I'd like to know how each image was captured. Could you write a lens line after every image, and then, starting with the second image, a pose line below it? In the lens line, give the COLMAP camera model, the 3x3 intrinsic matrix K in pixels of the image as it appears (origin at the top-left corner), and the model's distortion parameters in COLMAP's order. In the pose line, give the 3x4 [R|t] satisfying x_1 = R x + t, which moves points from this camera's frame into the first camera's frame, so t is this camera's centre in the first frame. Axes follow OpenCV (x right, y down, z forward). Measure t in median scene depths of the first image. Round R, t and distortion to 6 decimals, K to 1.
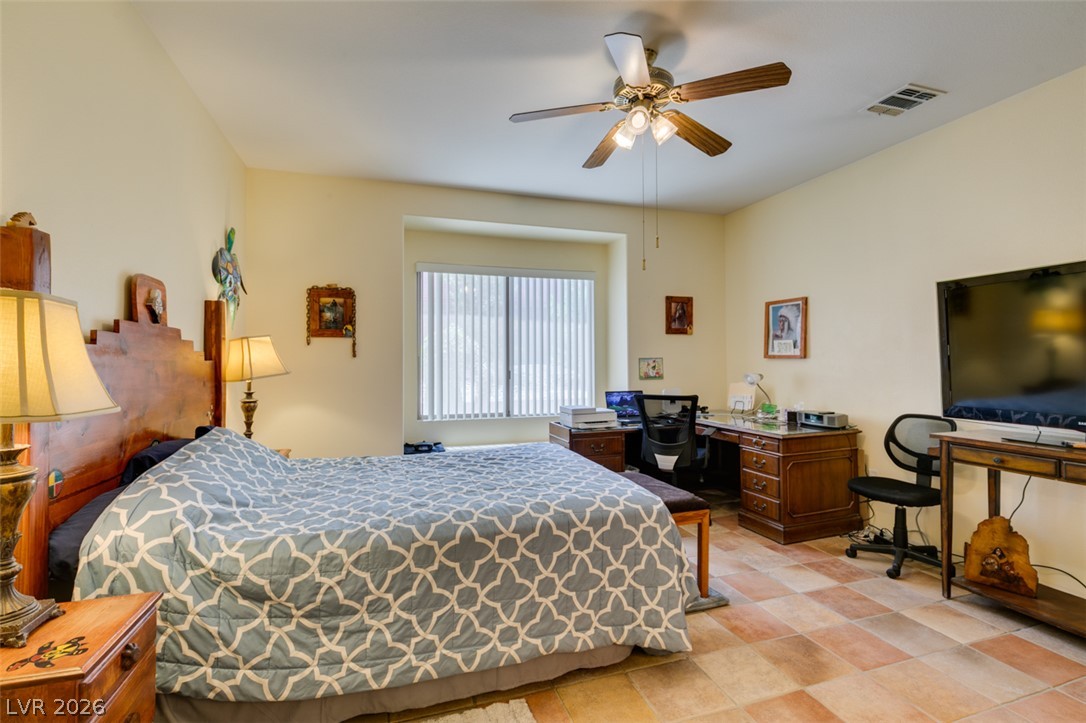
lens RADIAL K [[489.1, 0, 545.7], [0, 489.1, 351.2], [0, 0, 1]] dist [-0.000880, -0.001527]
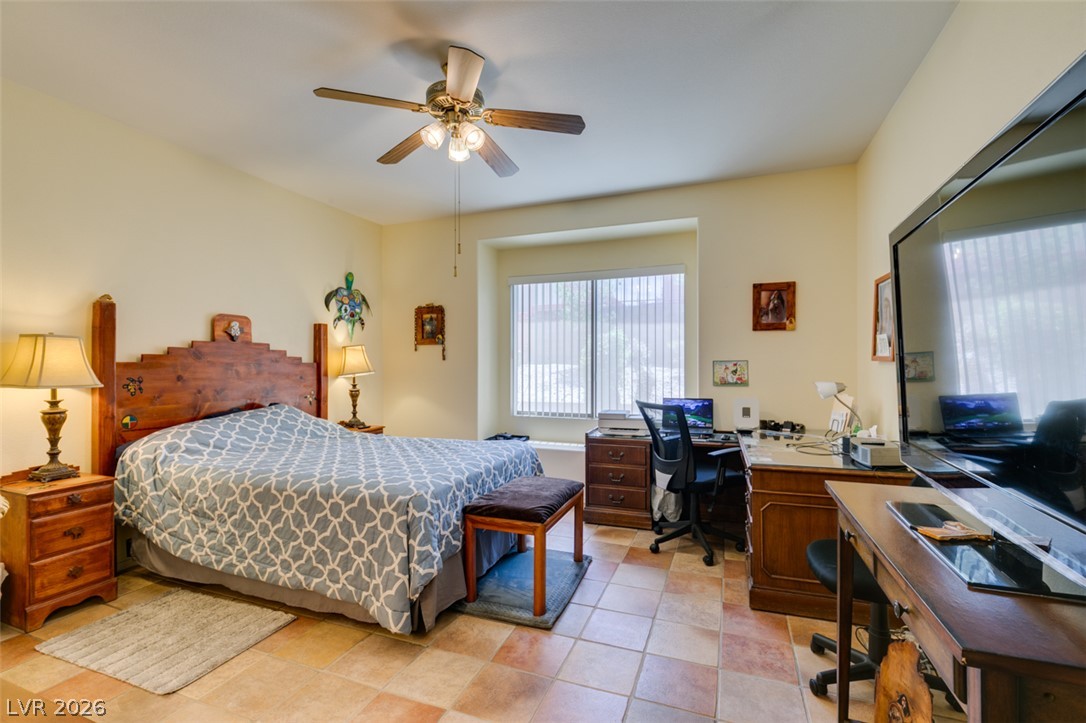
lens RADIAL K [[489.1, 0, 543.7], [0, 489.1, 362.8], [0, 0, 1]] dist [-0.000880, -0.001527]
pose [[0.771909, 0.002782, -0.635727, 1.248133], [0.010086, 0.999811, 0.016621, 0.001741], [0.635653, -0.019241, 0.771735, 0.388506]]
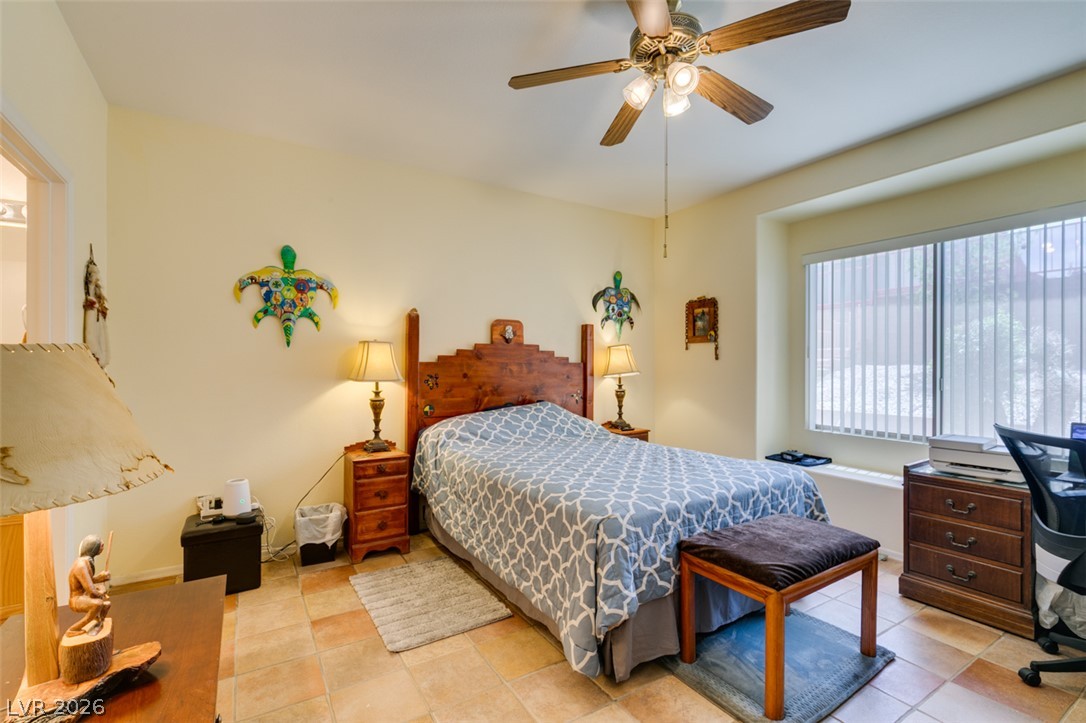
lens RADIAL K [[489.1, 0, 537.7], [0, 489.1, 362.9], [0, 0, 1]] dist [-0.000880, -0.001527]
pose [[0.226585, 0.003631, -0.973985, 1.211248], [0.016961, 0.999827, 0.007673, 0.008291], [0.973844, -0.018258, 0.226484, 0.730013]]
